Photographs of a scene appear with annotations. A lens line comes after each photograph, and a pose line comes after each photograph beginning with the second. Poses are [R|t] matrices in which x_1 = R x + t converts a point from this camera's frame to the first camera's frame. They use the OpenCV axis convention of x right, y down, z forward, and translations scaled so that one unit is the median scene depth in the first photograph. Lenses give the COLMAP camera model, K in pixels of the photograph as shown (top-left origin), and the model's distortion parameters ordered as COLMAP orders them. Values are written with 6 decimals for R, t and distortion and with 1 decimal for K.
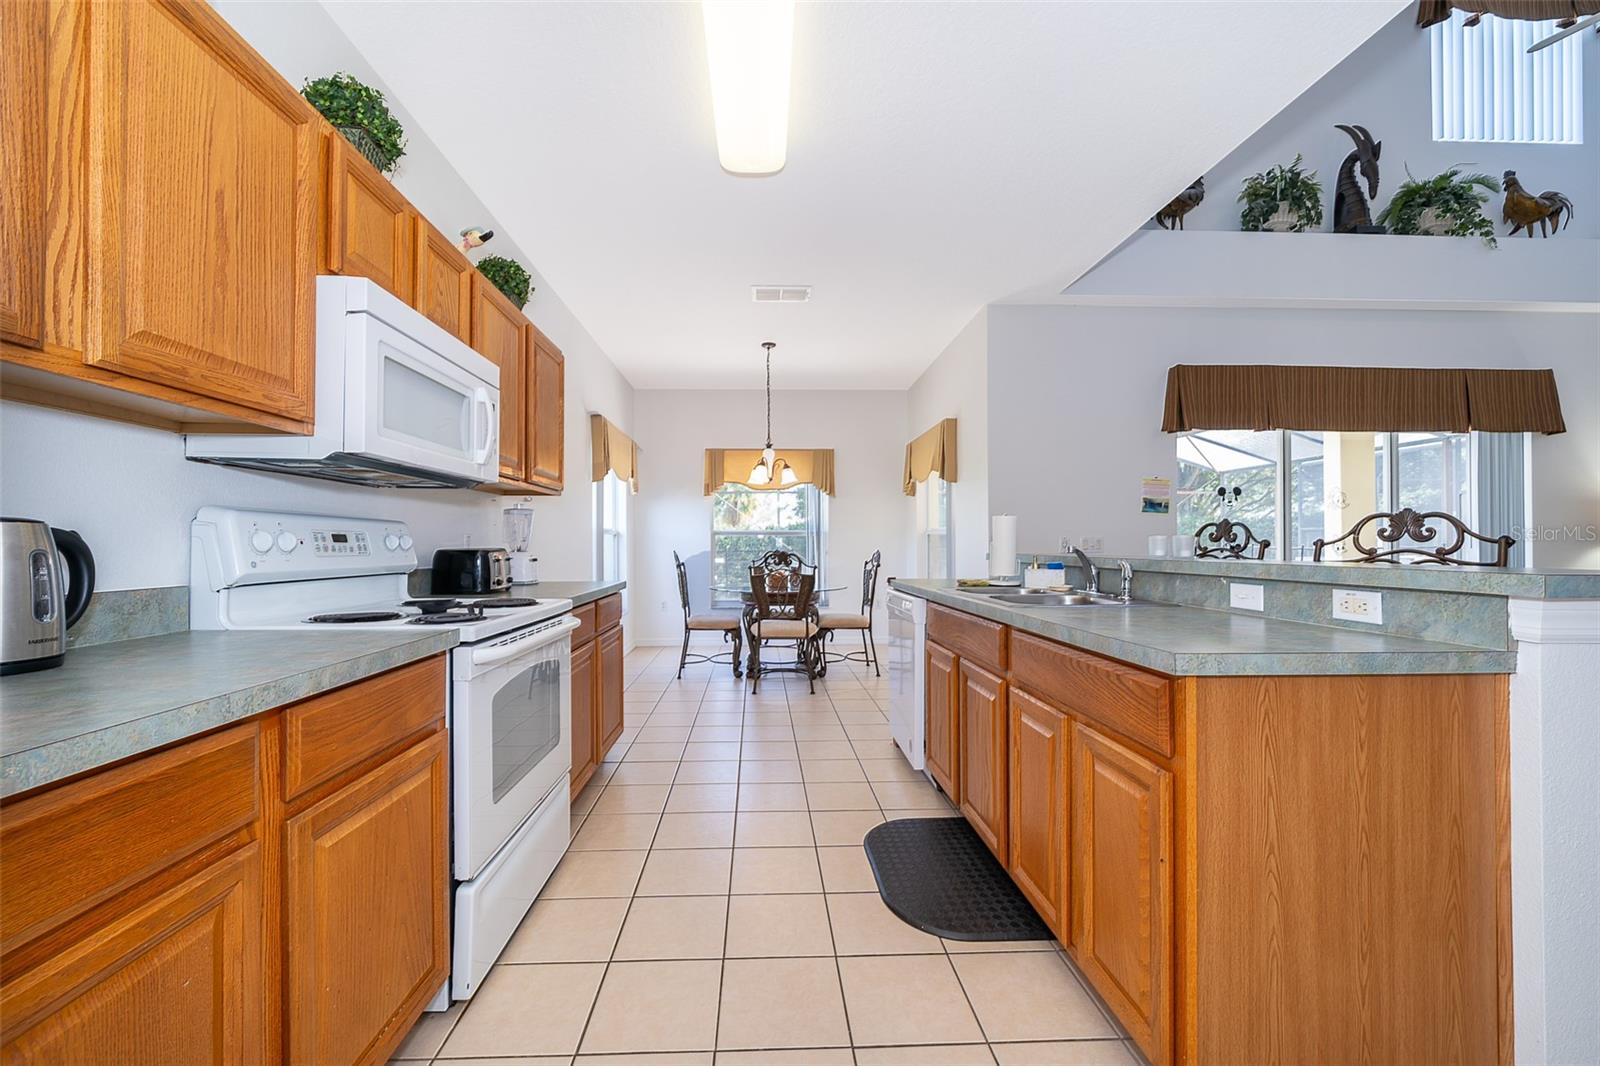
lens RADIAL K [[615.9, 0, 792.1], [0, 615.9, 539.6], [0, 0, 1]] dist [-0.003044, -0.000545]
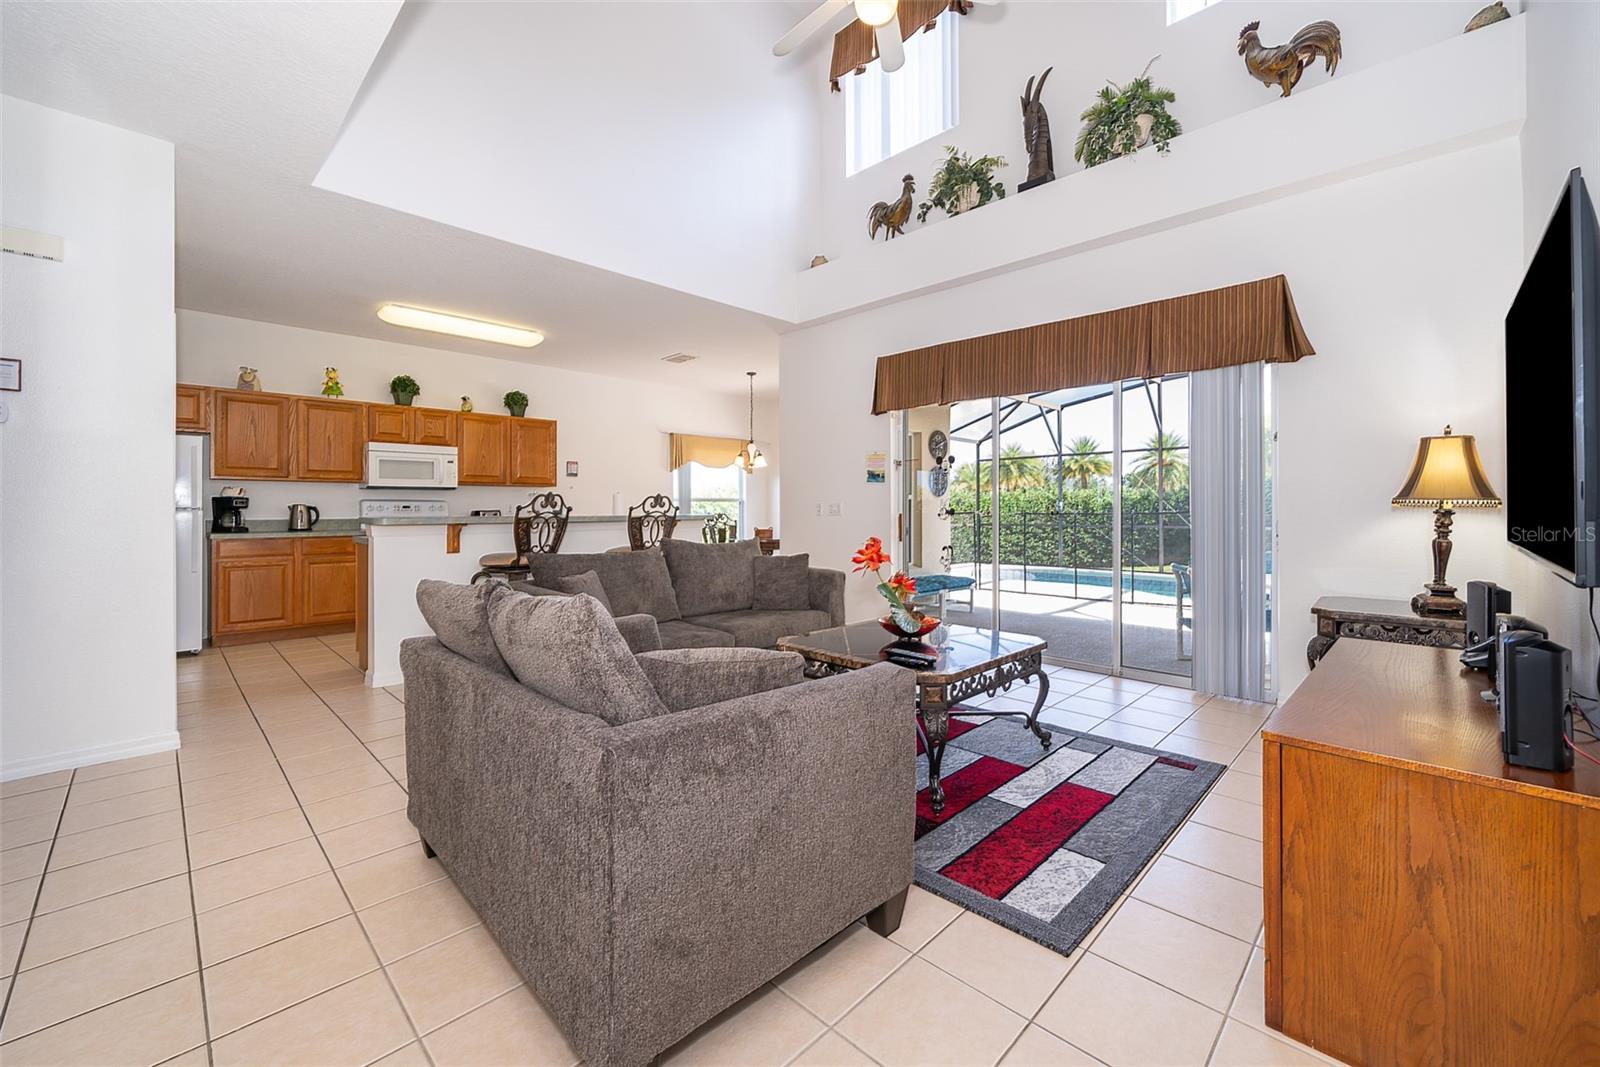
lens RADIAL K [[644.0, 0, 832.7], [0, 644.0, 510.6], [0, 0, 1]] dist [-0.000109, -0.000086]
pose [[0.707640, 0.002183, -0.706570, 1.424611], [0.005642, 0.999946, 0.008740, -0.000412], [0.706551, -0.010171, 0.707589, 0.052572]]
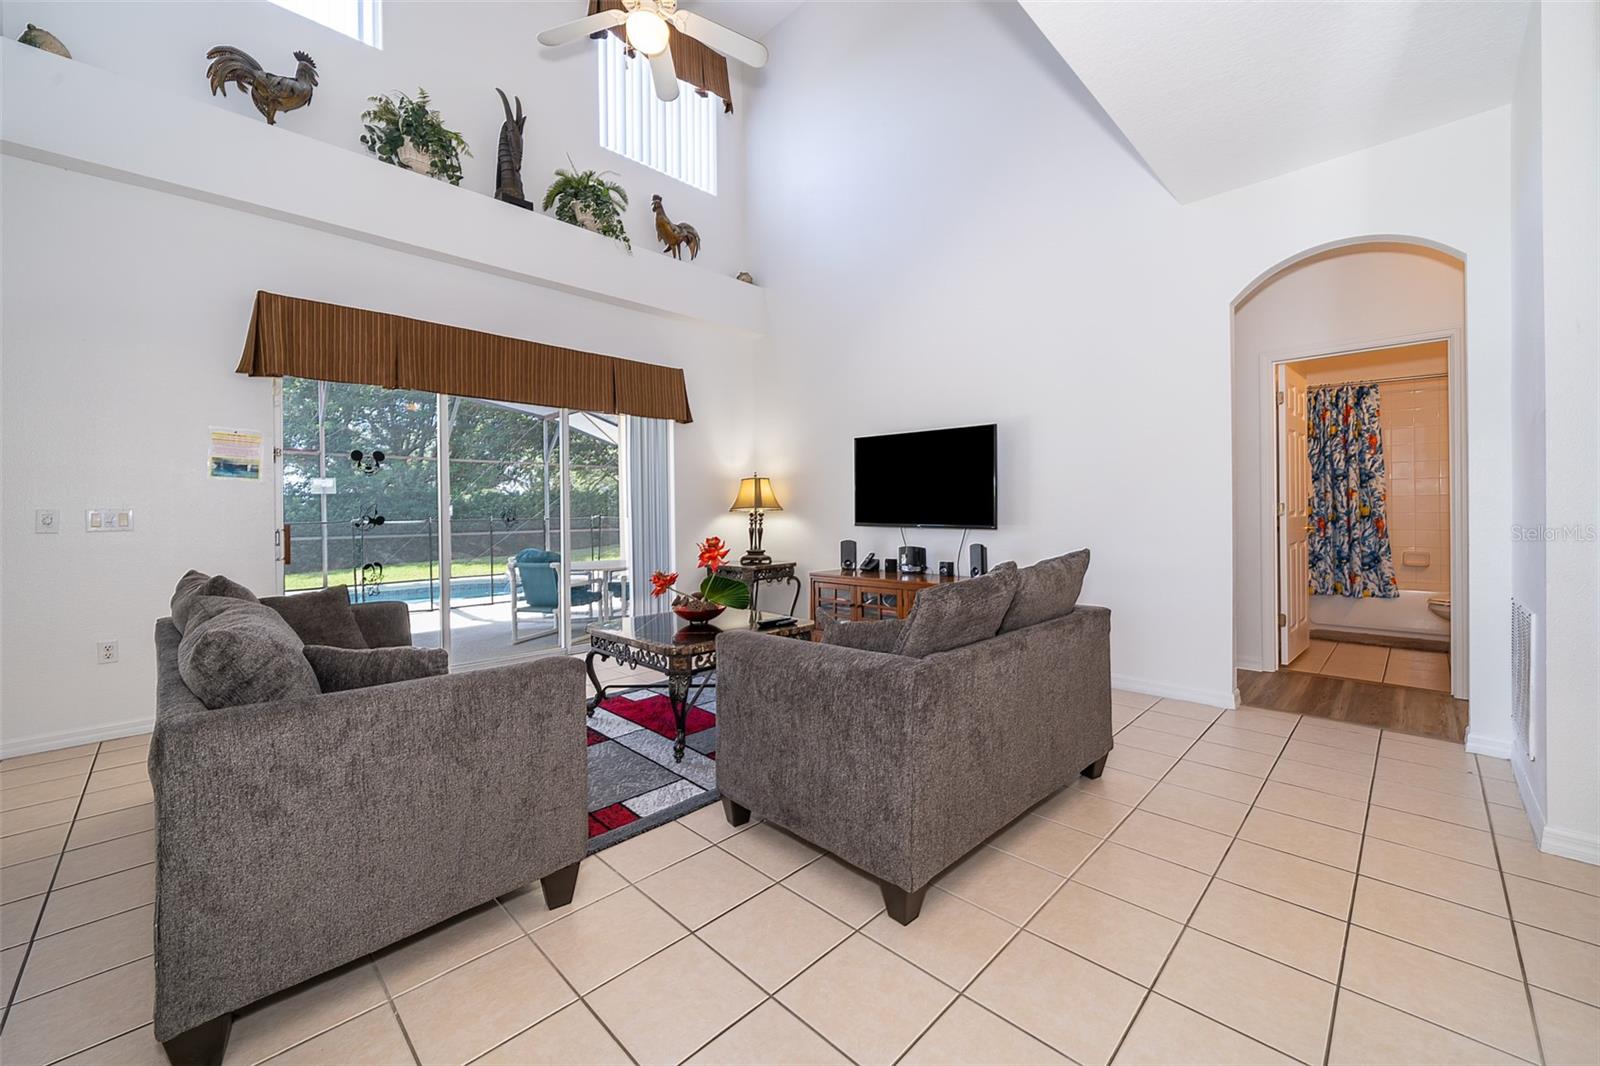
lens RADIAL K [[616.9, 0, 803.6], [0, 616.9, 517.8], [0, 0, 1]] dist [0.000897, 0.000055]
pose [[0.731835, -0.011709, 0.681381, 0.586491], [0.010046, 0.999929, 0.006394, 0.009589], [-0.681408, 0.002166, 0.731901, -0.055470]]
